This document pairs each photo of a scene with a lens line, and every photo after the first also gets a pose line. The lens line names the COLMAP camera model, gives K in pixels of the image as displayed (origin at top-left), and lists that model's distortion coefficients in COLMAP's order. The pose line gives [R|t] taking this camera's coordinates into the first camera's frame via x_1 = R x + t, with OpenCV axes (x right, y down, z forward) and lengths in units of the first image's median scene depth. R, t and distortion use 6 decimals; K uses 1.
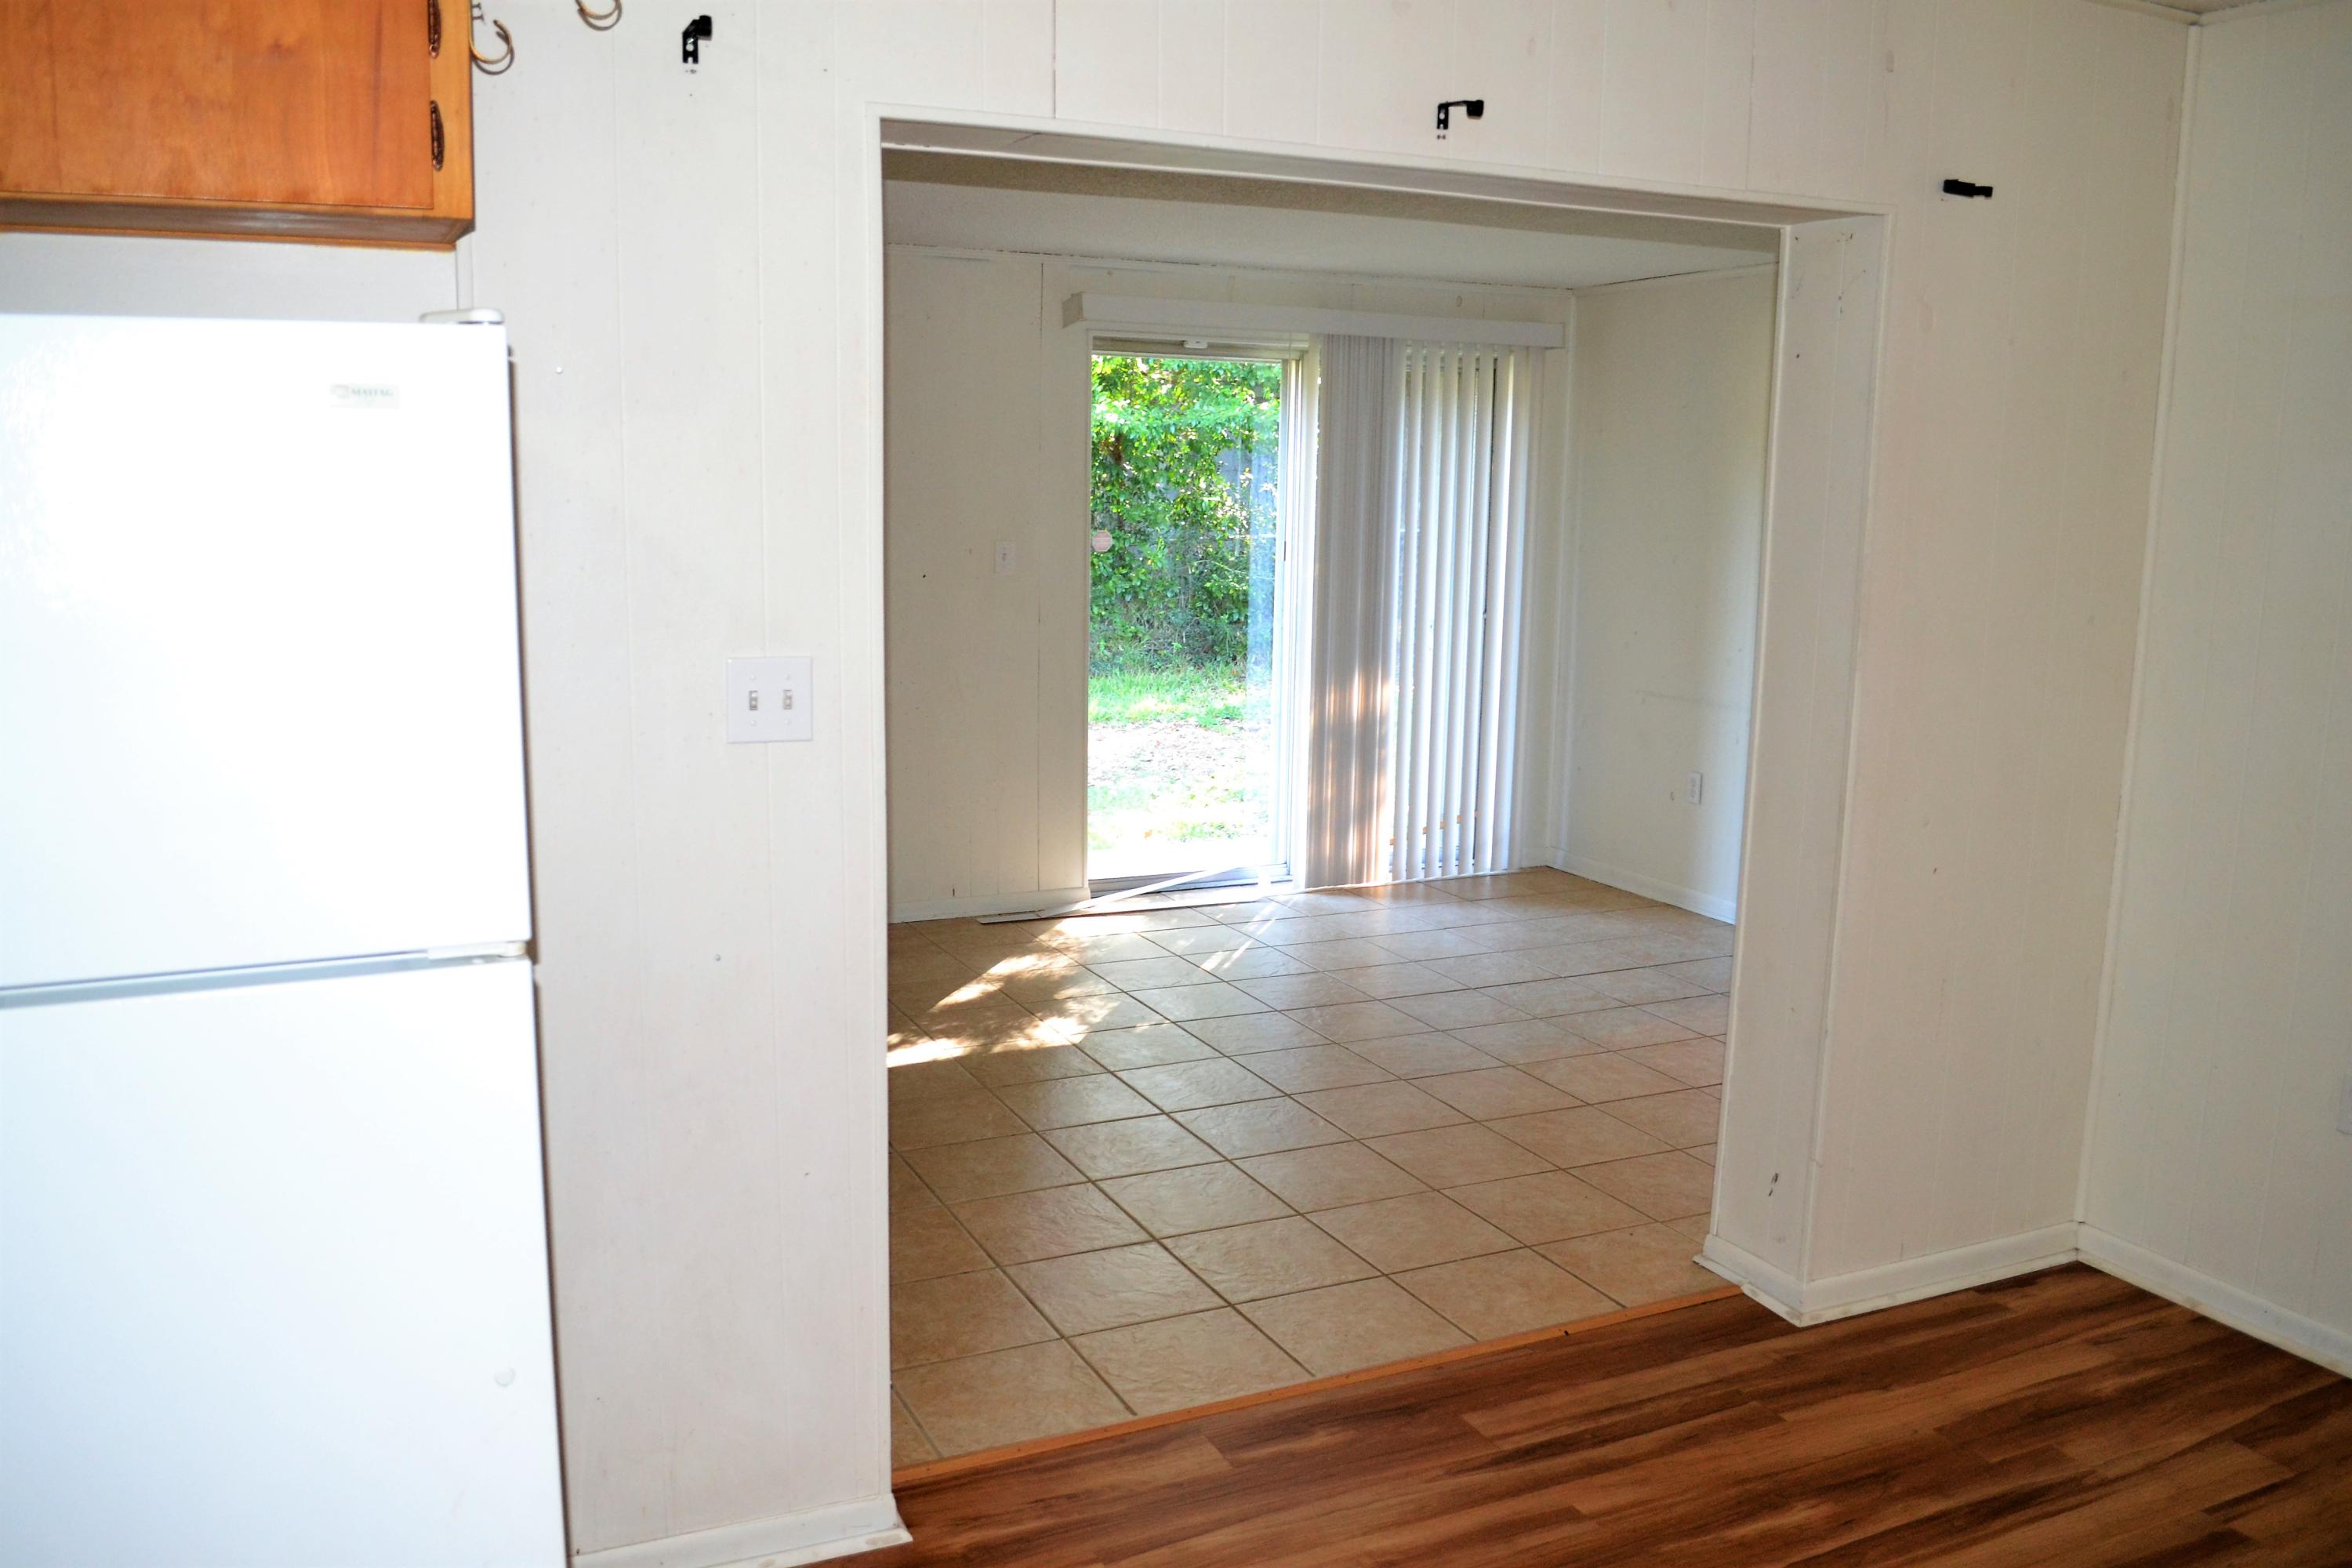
lens RADIAL K [[1878.5, 0, 1176.0], [0, 1878.5, 784.0], [0, 0, 1]] dist [-0.084024, 0.010539]
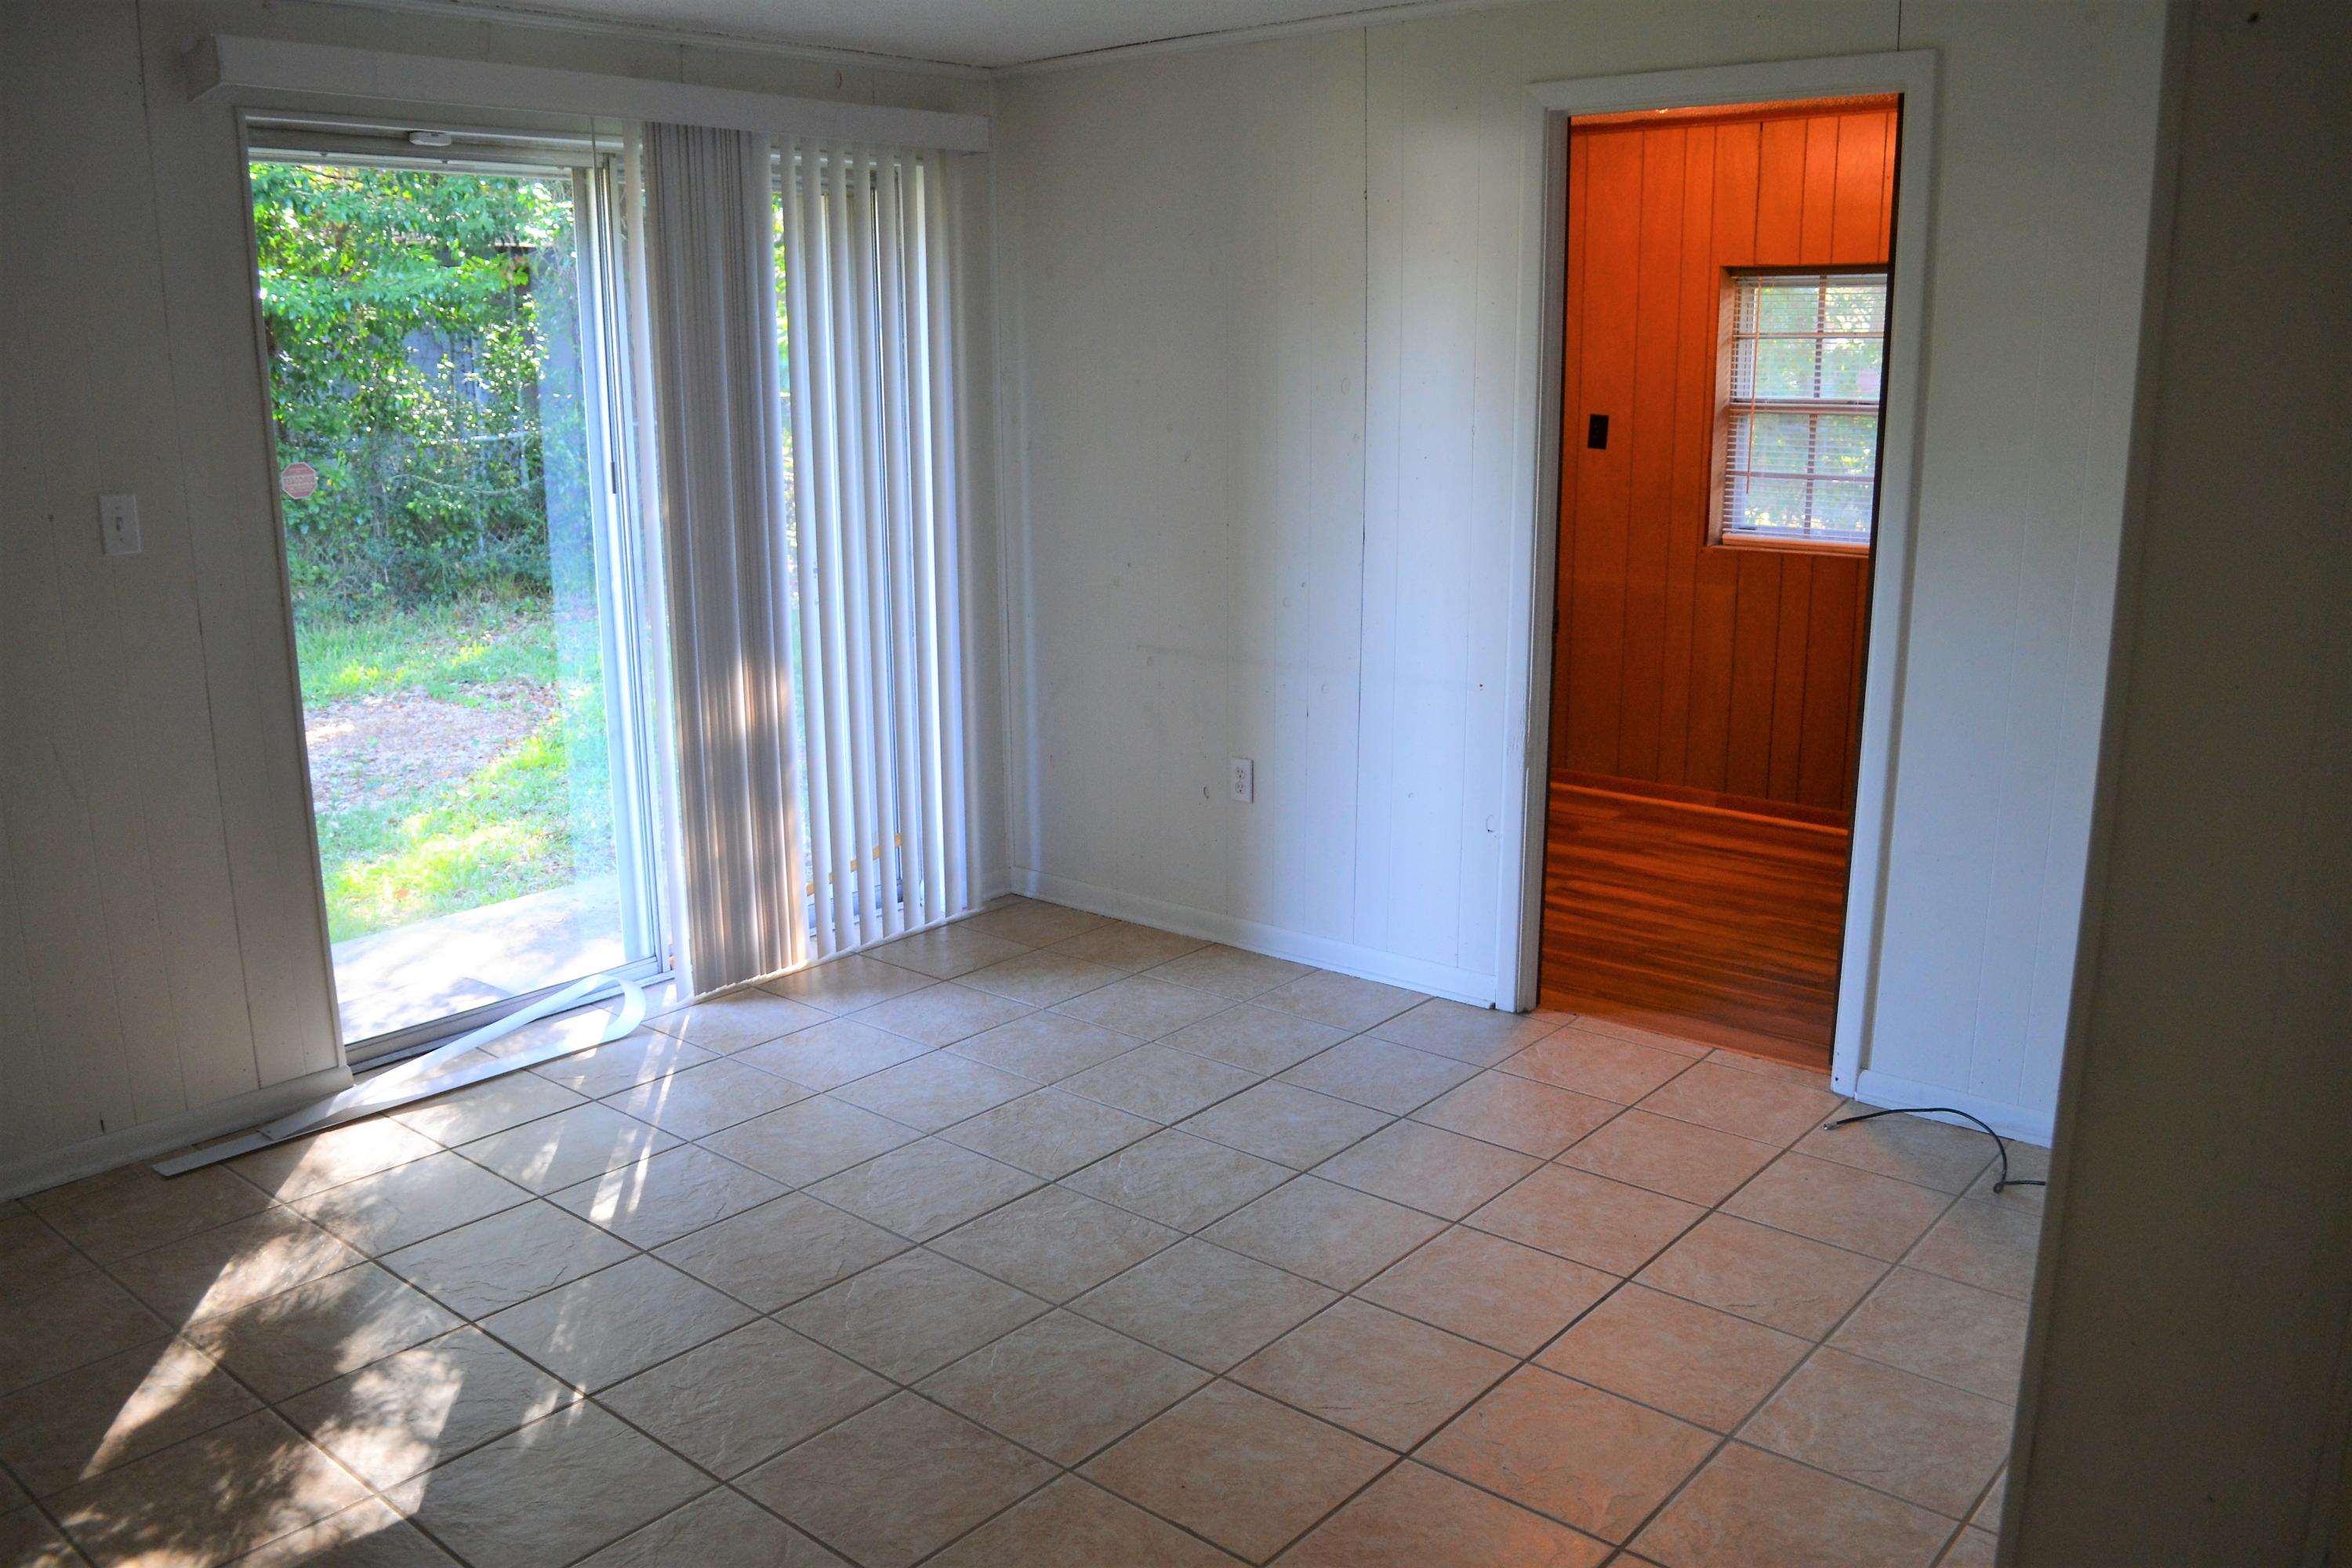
lens RADIAL K [[1878.5, 0, 1176.0], [0, 1878.5, 784.0], [0, 0, 1]] dist [-0.084024, 0.010539]
pose [[0.909819, -0.116795, 0.398232, -0.029954], [0.090950, 0.992369, 0.083258, -0.058955], [-0.404917, -0.039531, 0.913499, 0.362497]]
